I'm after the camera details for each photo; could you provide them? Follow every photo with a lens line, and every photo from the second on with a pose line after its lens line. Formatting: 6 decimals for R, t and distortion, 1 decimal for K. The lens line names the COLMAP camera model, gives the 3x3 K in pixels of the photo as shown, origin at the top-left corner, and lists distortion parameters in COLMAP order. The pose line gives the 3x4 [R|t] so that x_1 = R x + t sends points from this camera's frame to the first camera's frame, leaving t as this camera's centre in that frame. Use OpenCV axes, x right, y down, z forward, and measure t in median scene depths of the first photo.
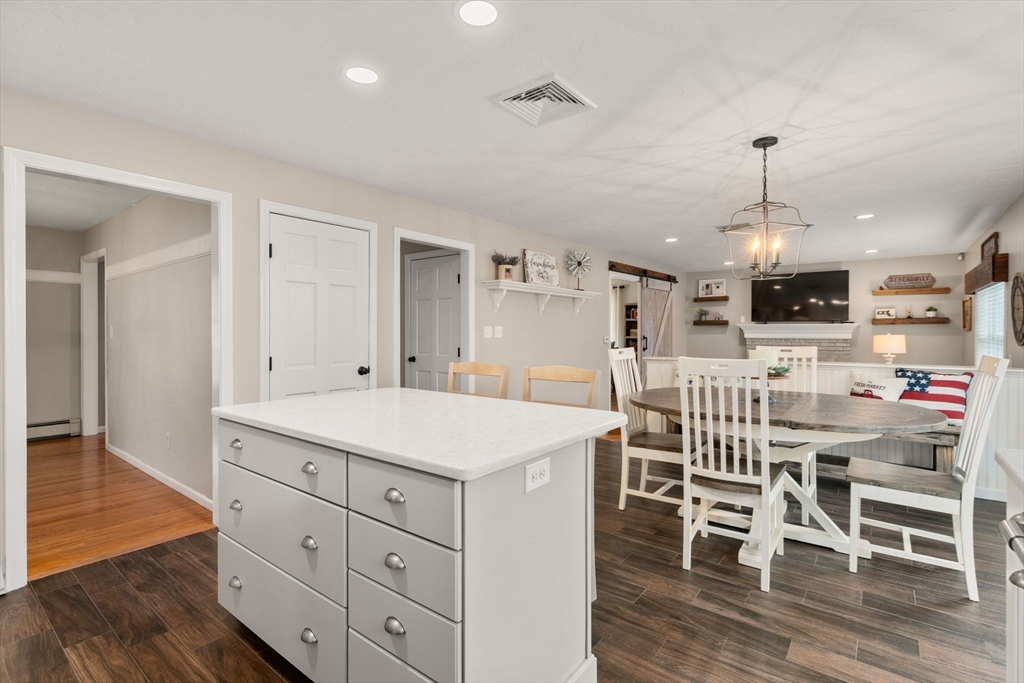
lens RADIAL K [[477.7, 0, 517.5], [0, 477.7, 338.0], [0, 0, 1]] dist [-0.003747, 0.002641]
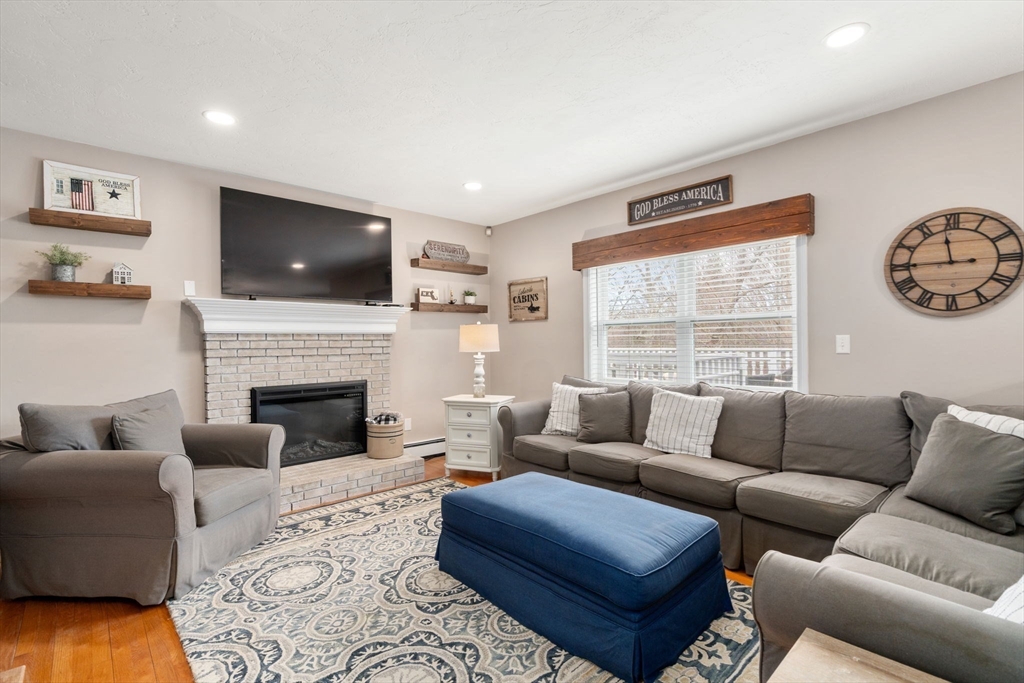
lens RADIAL K [[477.7, 0, 515.6], [0, 477.7, 339.2], [0, 0, 1]] dist [-0.003747, 0.002641]
pose [[0.167576, 0.005067, 0.985846, 0.144264], [0.029269, 0.999520, -0.010113, 0.021652], [-0.985425, 0.030550, 0.167347, 0.822682]]
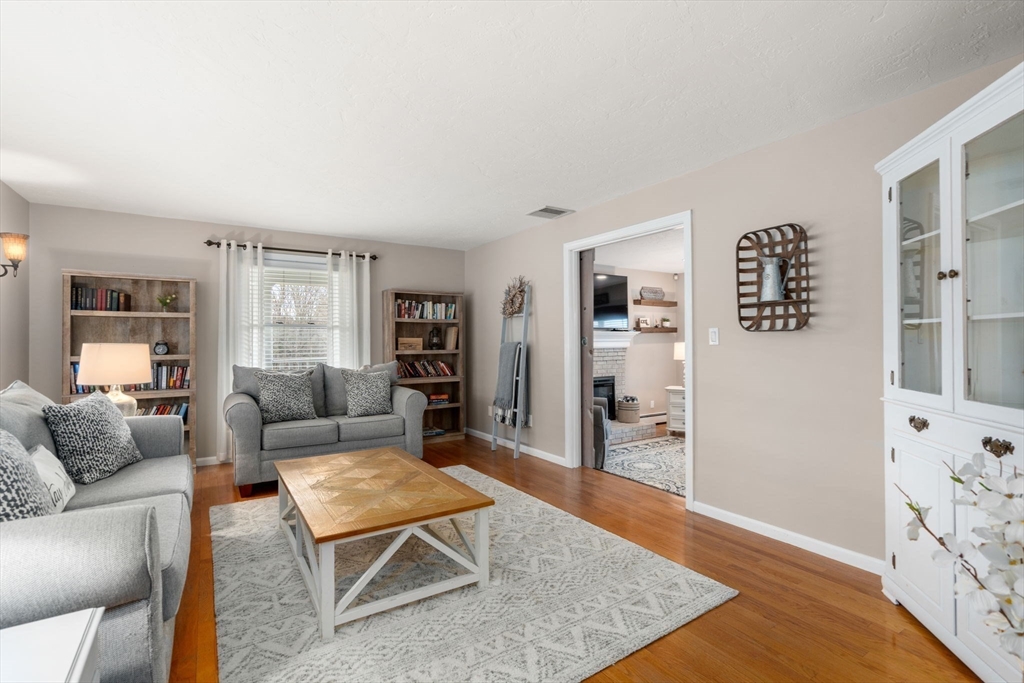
lens RADIAL K [[477.7, 0, 518.5], [0, 477.7, 340.3], [0, 0, 1]] dist [-0.003747, 0.002641]
pose [[0.324823, 0.000849, 0.945775, -0.324390], [0.026192, 0.999608, -0.009892, -0.009821], [-0.945412, 0.027985, 0.324673, 0.984271]]
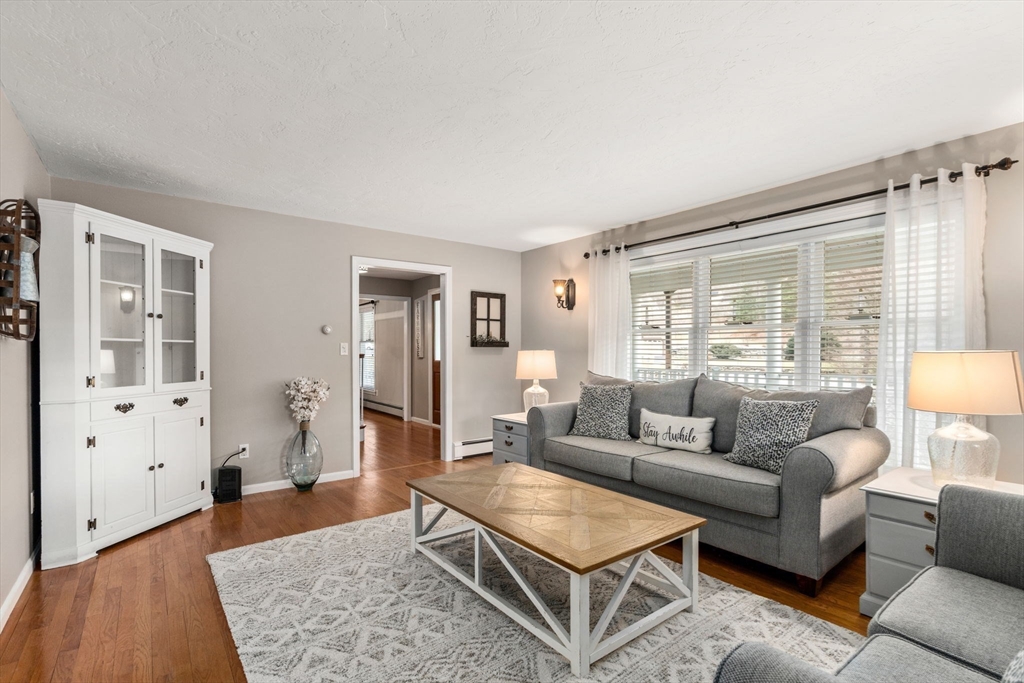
lens RADIAL K [[477.7, 0, 506.9], [0, 477.7, 358.8], [0, 0, 1]] dist [-0.003747, 0.002641]
pose [[-0.264927, 0.015863, -0.964138, 0.319139], [-0.019063, 0.999583, 0.021685, -0.016154], [0.964080, 0.024124, -0.264514, 1.283900]]
